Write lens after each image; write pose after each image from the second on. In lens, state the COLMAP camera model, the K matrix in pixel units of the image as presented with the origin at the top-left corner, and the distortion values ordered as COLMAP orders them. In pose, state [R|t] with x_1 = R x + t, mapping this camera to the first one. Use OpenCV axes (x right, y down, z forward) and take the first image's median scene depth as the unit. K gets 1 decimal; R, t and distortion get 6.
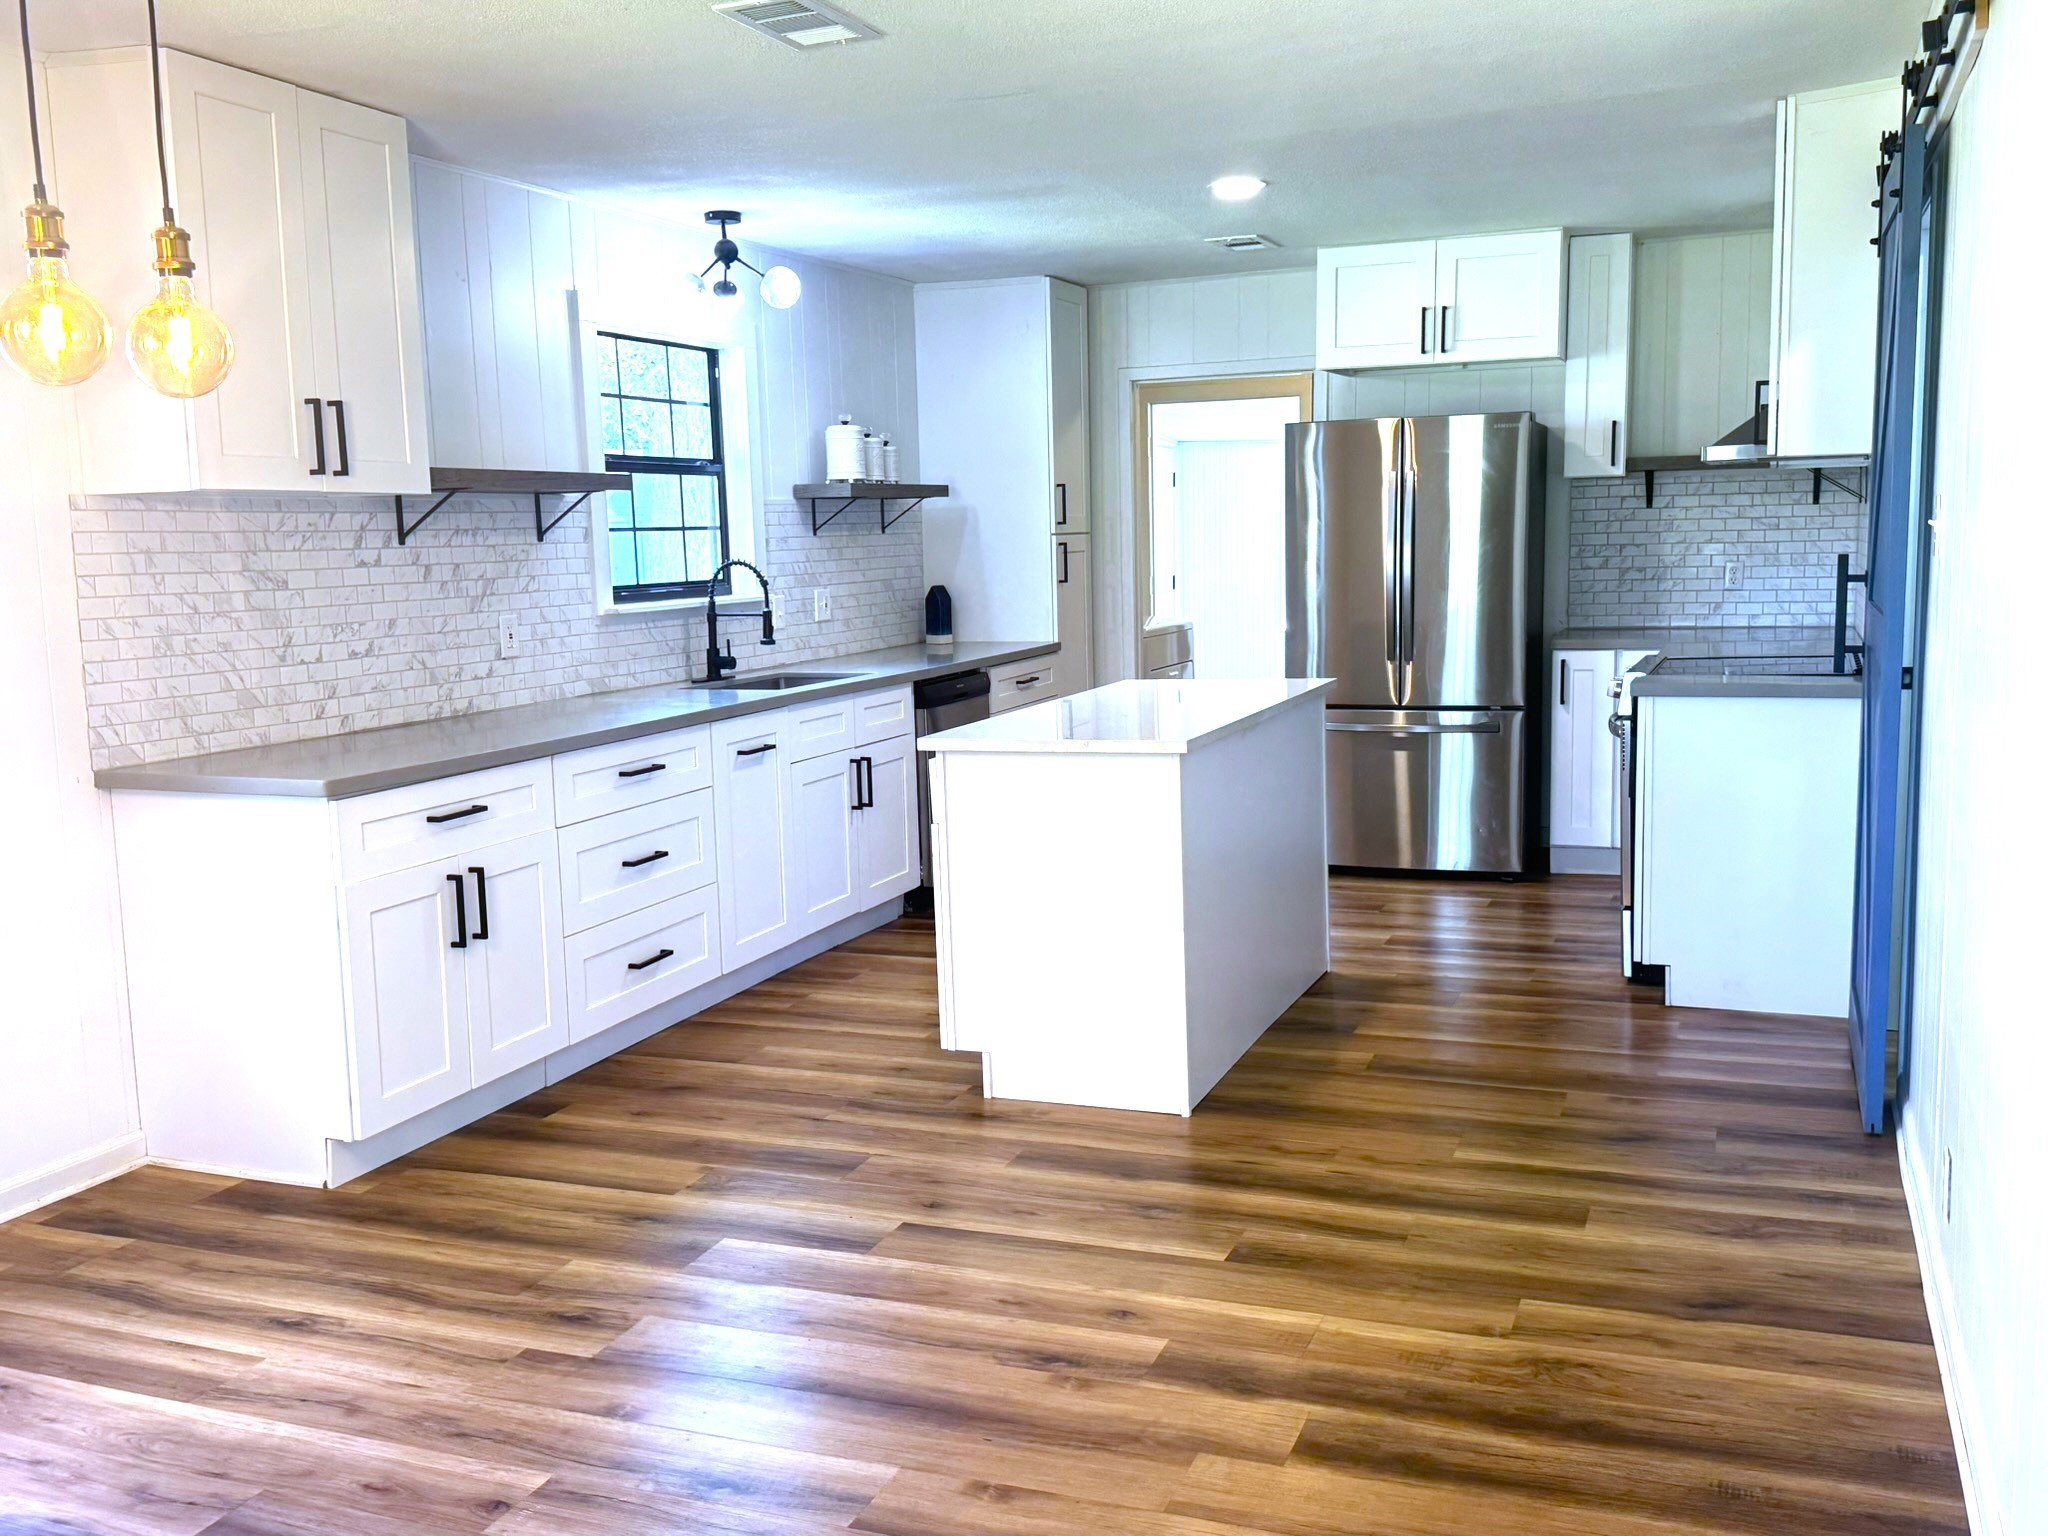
lens RADIAL K [[1881.0, 0, 1027.4], [0, 1881.0, 772.4], [0, 0, 1]] dist [0.014832, 0.000000]
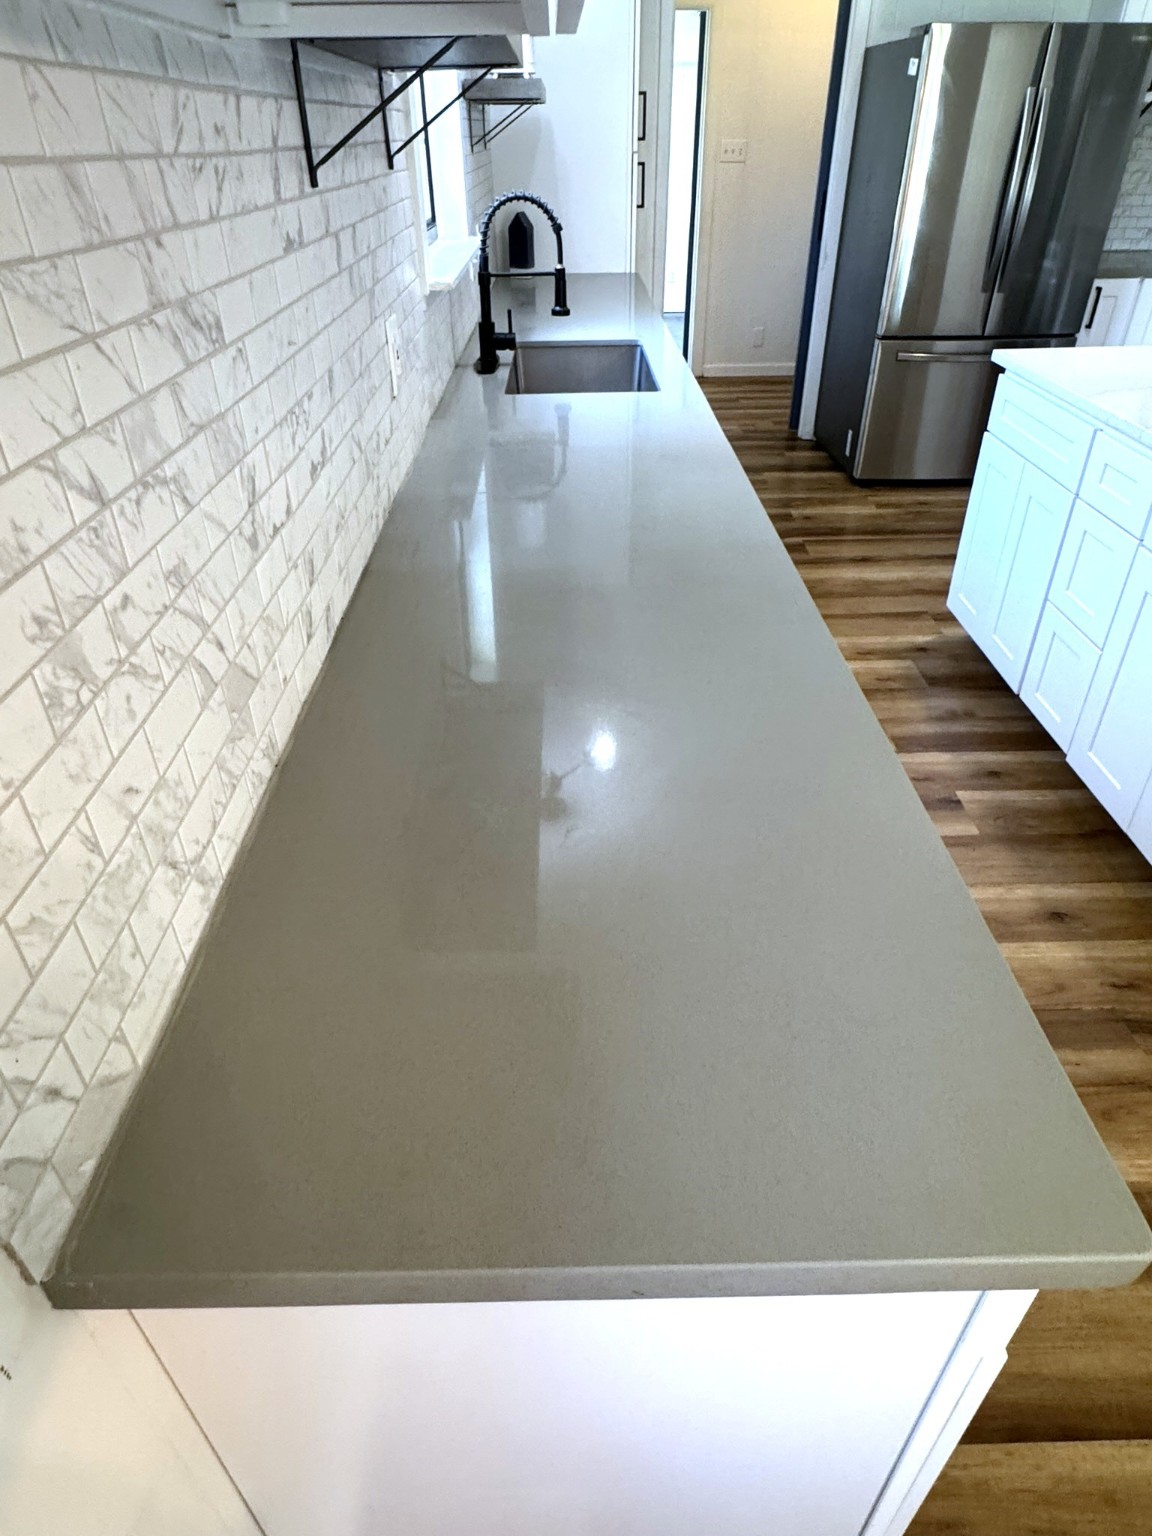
lens RADIAL K [[927.6, 0, 574.5], [0, 927.6, 768.9], [0, 0, 1]] dist [-0.016720, -0.001103]
pose [[0.925966, -0.203585, 0.318025, -0.305350], [0.038205, 0.888402, 0.457474, -0.078191], [-0.375668, -0.411456, 0.830408, 0.604302]]
